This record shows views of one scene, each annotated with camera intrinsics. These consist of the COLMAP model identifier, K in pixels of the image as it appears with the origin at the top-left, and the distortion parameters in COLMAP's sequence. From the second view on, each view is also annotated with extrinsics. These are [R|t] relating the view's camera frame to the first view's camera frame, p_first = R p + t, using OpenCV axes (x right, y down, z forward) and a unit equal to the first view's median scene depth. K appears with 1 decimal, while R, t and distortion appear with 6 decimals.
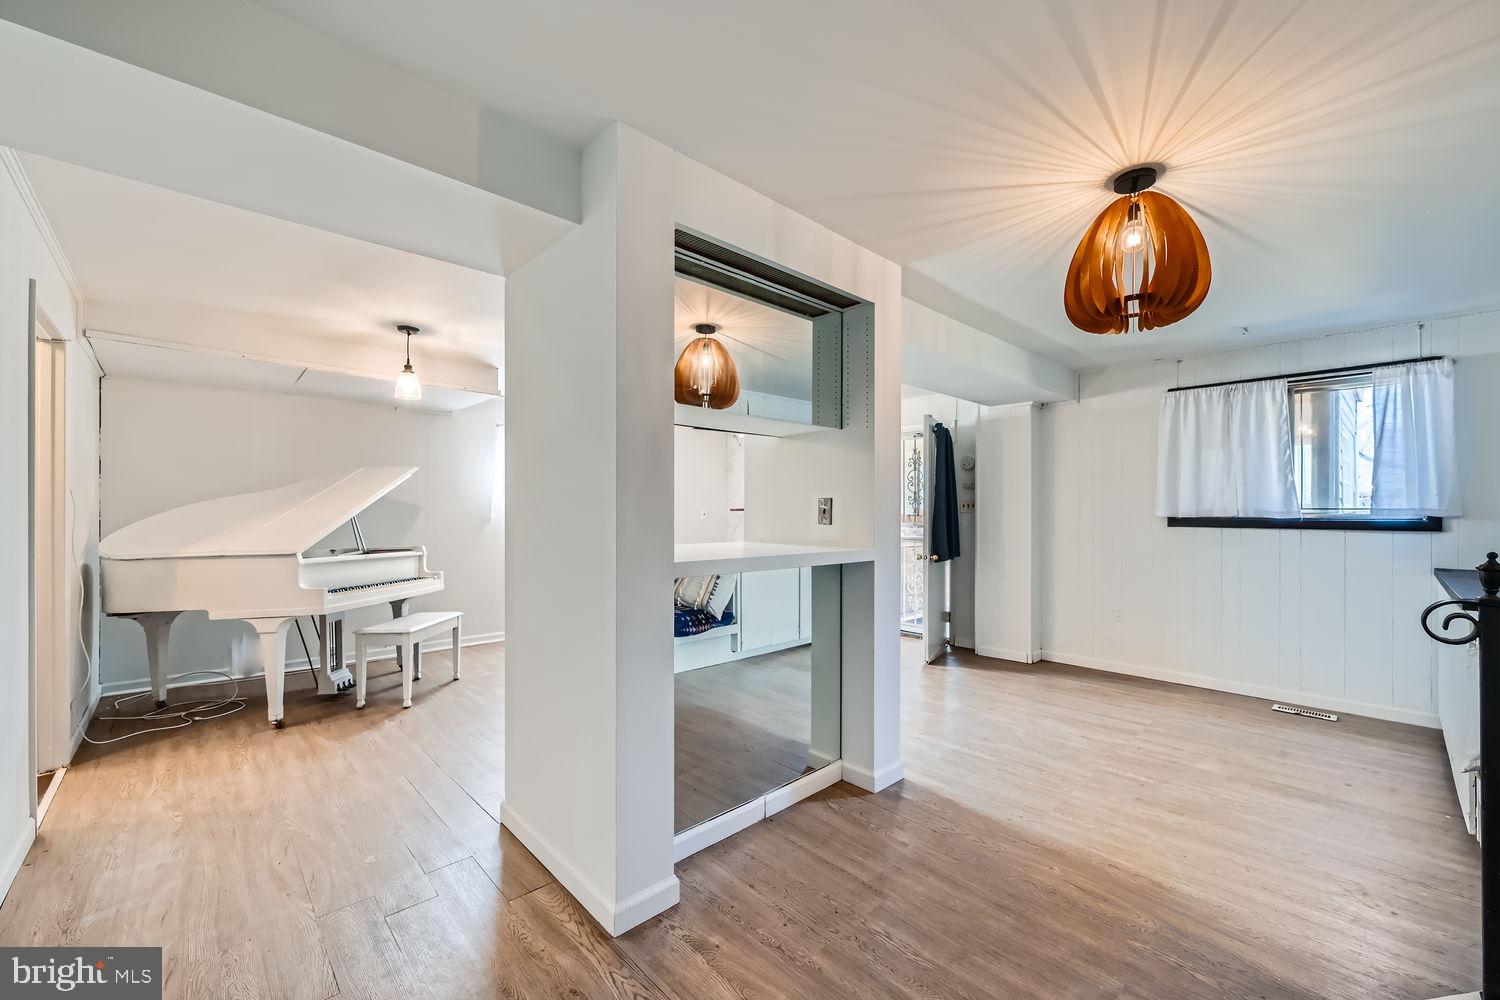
lens RADIAL K [[594.9, 0, 745.0], [0, 594.9, 504.6], [0, 0, 1]] dist [-0.000579, 0.000019]
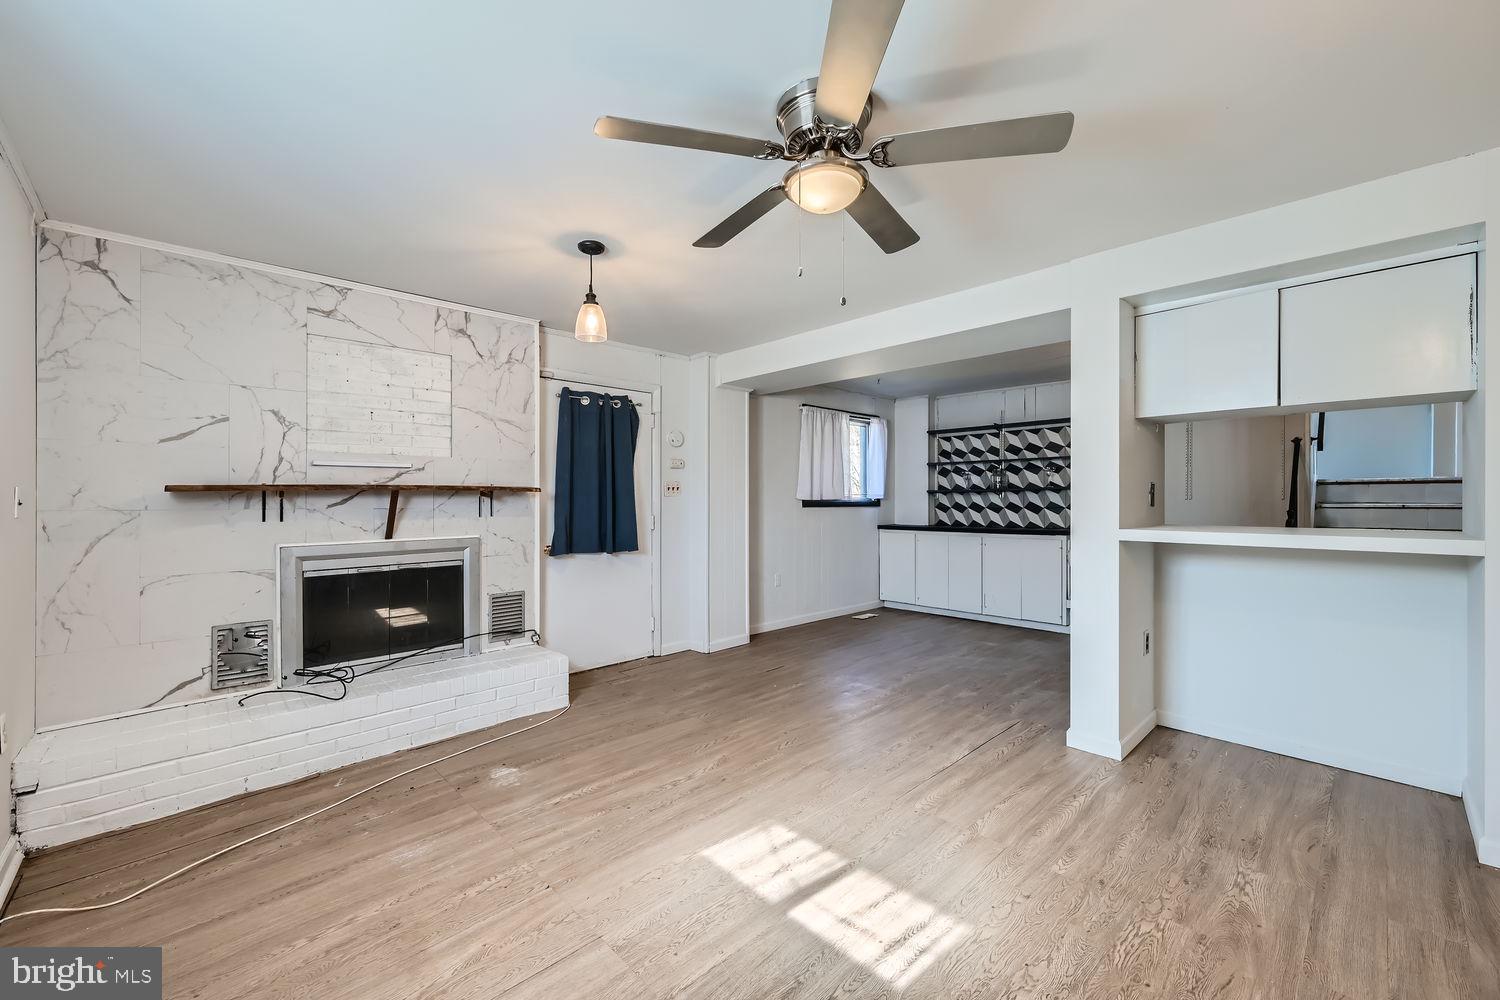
lens RADIAL K [[594.9, 0, 745.0], [0, 594.9, 504.6], [0, 0, 1]] dist [-0.000579, 0.000019]
pose [[-0.009761, -0.015984, 0.999825, -0.739087], [-0.009113, 0.999832, 0.015895, 0.012044], [-0.999911, -0.008956, -0.009905, 1.365132]]
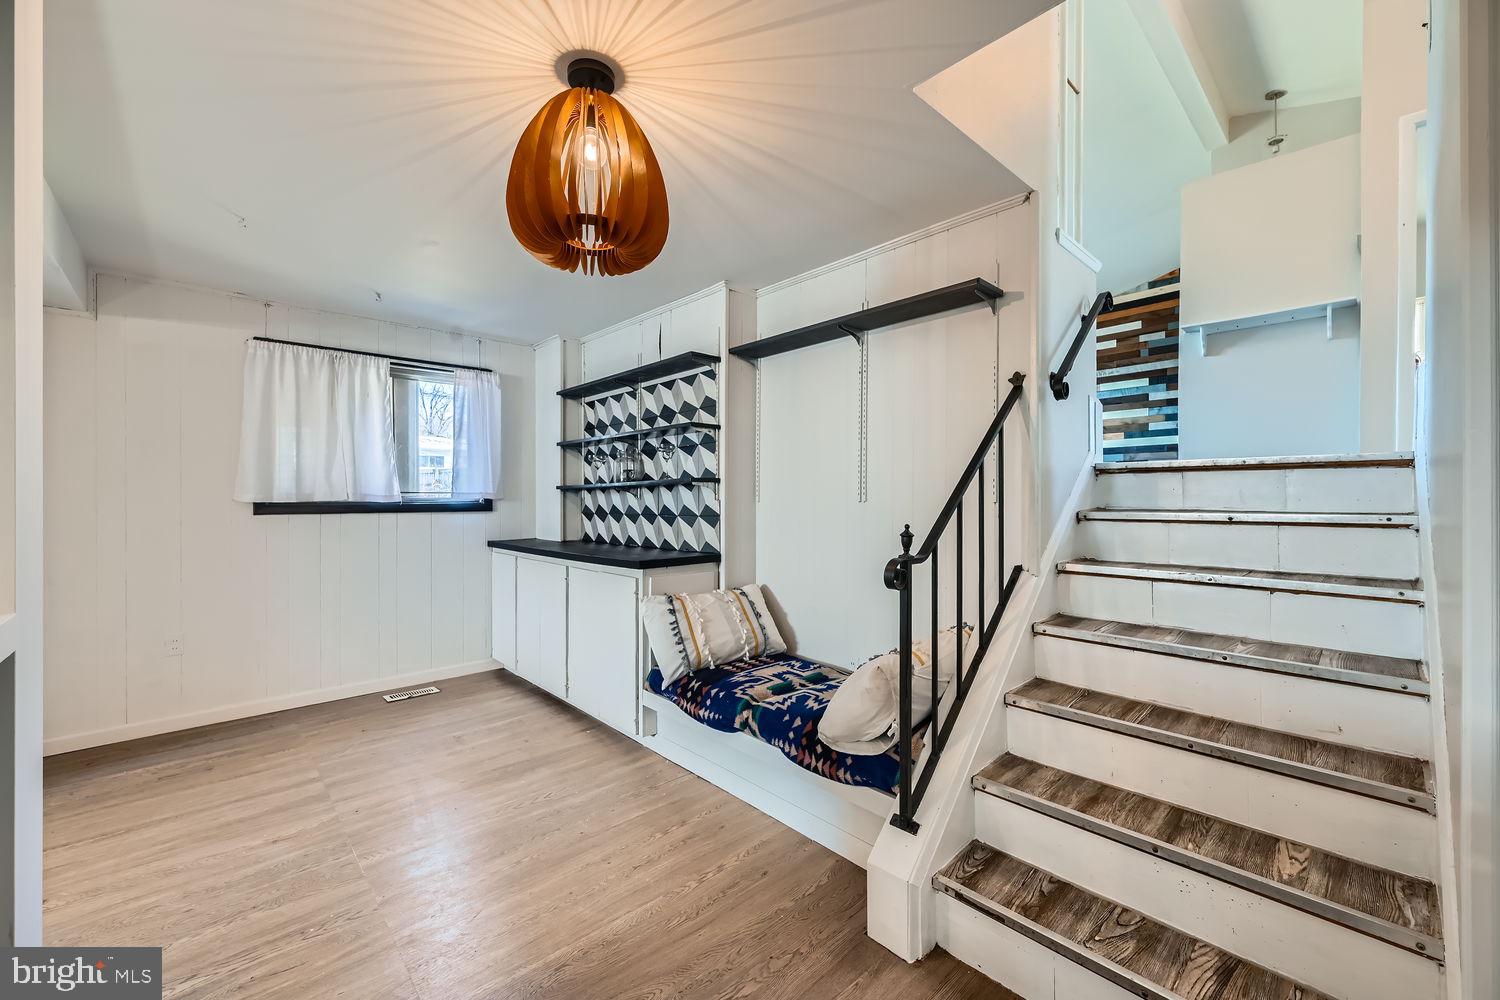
lens RADIAL K [[599.2, 0, 754.7], [0, 599.2, 494.4], [0, 0, 1]] dist [0.000316, 0.000124]
pose [[0.002003, -0.000589, 0.999998, -0.076255], [-0.011264, 0.999936, 0.000612, 0.003281], [-0.999935, -0.011265, 0.001997, 0.417329]]
